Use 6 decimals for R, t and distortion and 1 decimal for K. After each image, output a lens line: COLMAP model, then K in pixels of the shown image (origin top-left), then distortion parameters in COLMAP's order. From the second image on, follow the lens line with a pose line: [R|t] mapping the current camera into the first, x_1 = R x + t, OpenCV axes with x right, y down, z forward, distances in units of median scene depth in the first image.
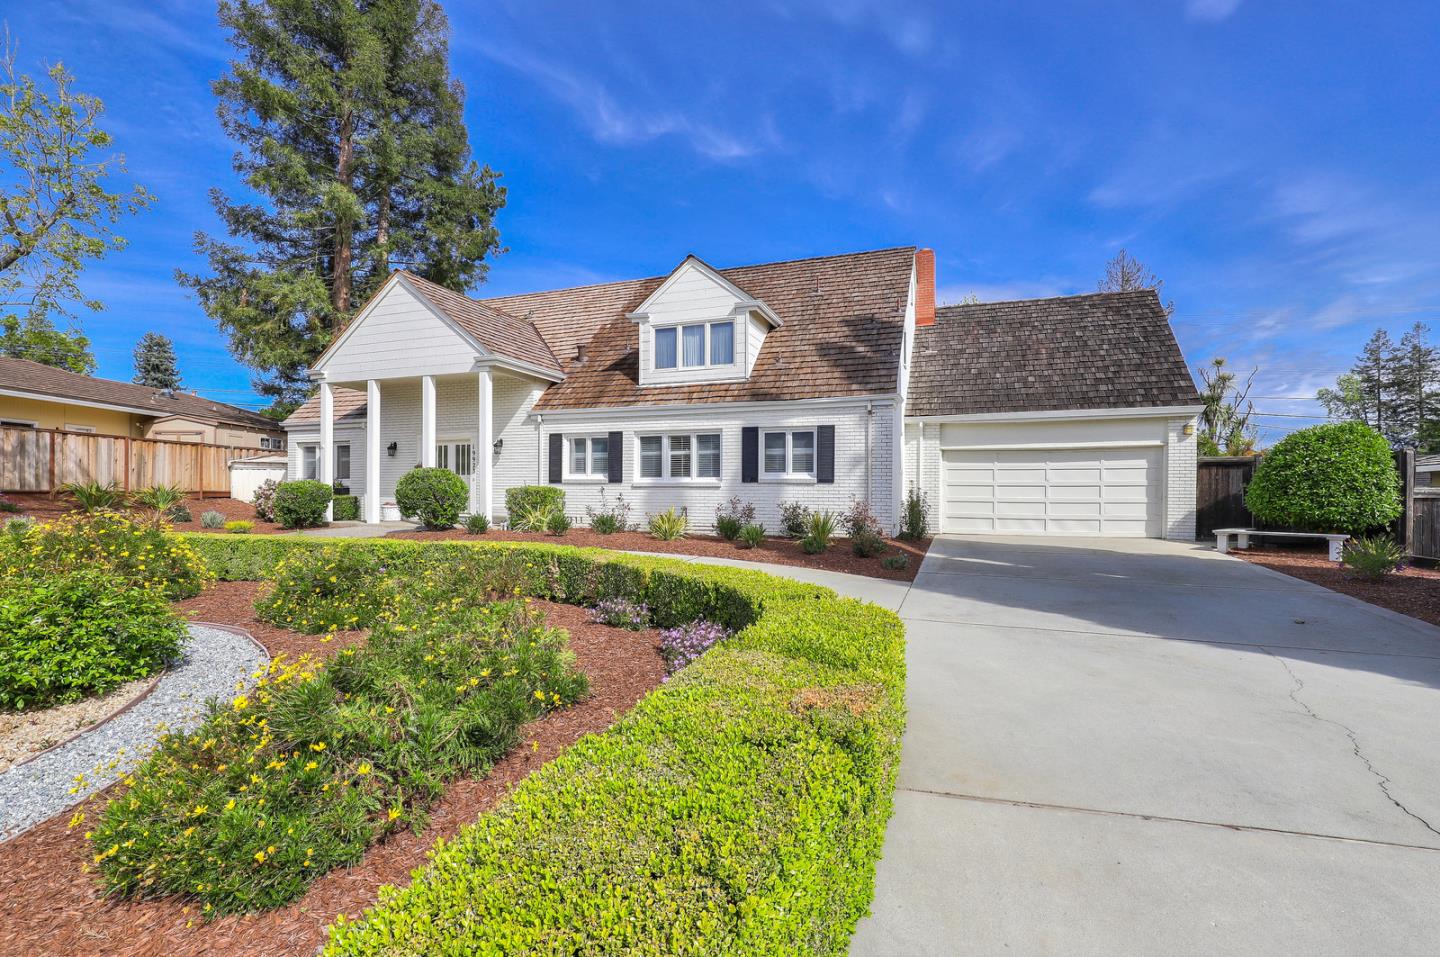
lens RADIAL K [[662.3, 0, 723.8], [0, 662.3, 493.1], [0, 0, 1]] dist [-0.028238, 0.001457]
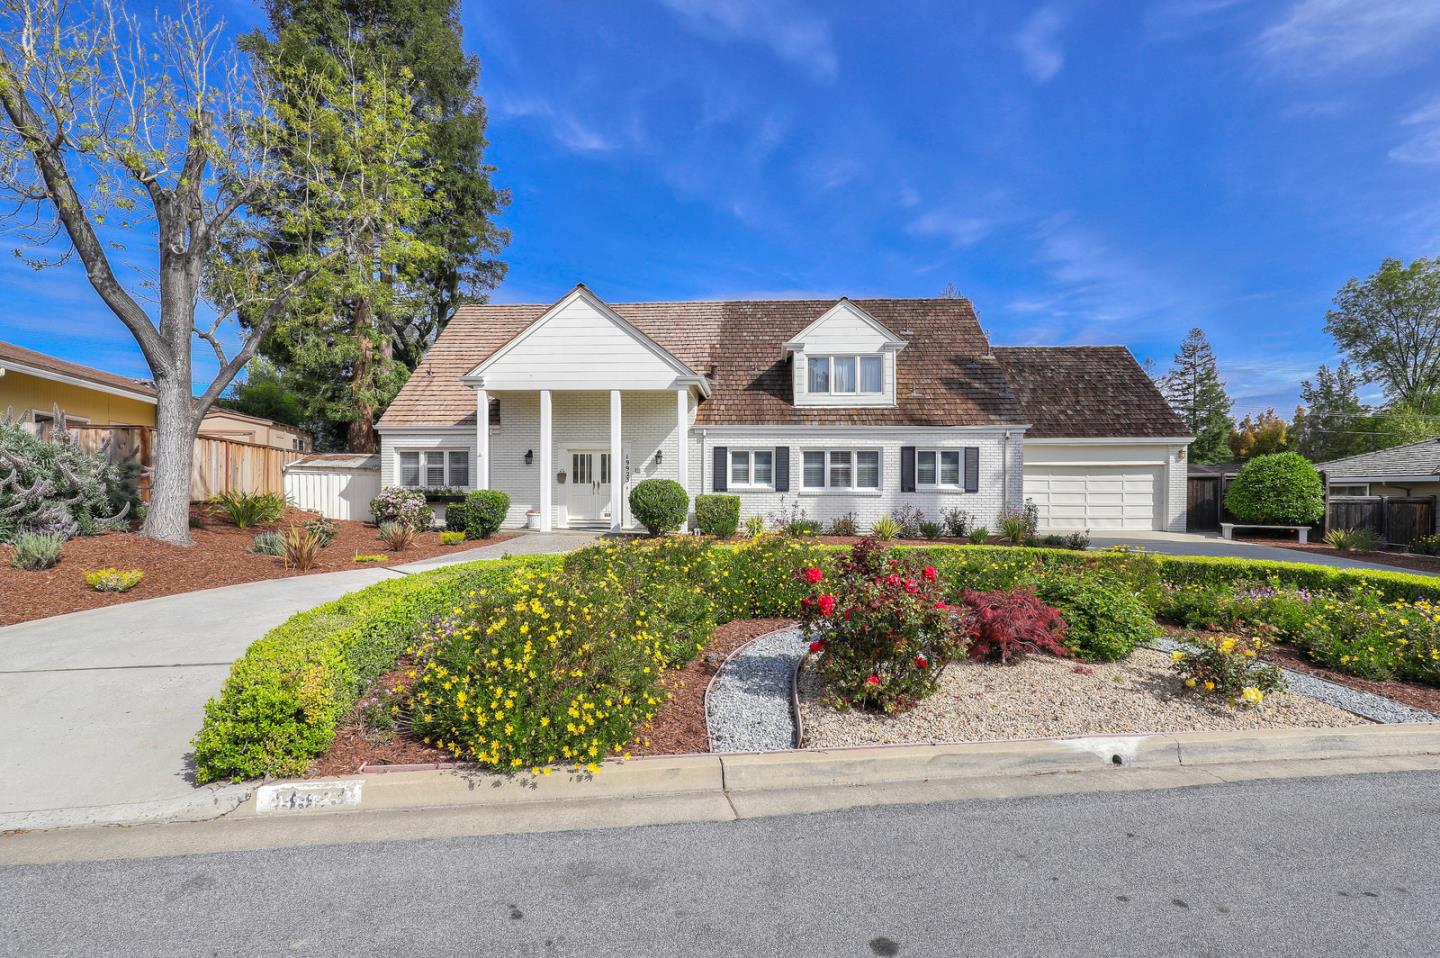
lens RADIAL K [[672.6, 0, 720.1], [0, 672.6, 495.4], [0, 0, 1]] dist [-0.030871, 0.000298]
pose [[0.957011, -0.003780, 0.290028, -0.613019], [0.001298, 0.999961, 0.008748, -0.019672], [-0.290050, -0.007996, 0.956978, -0.076164]]
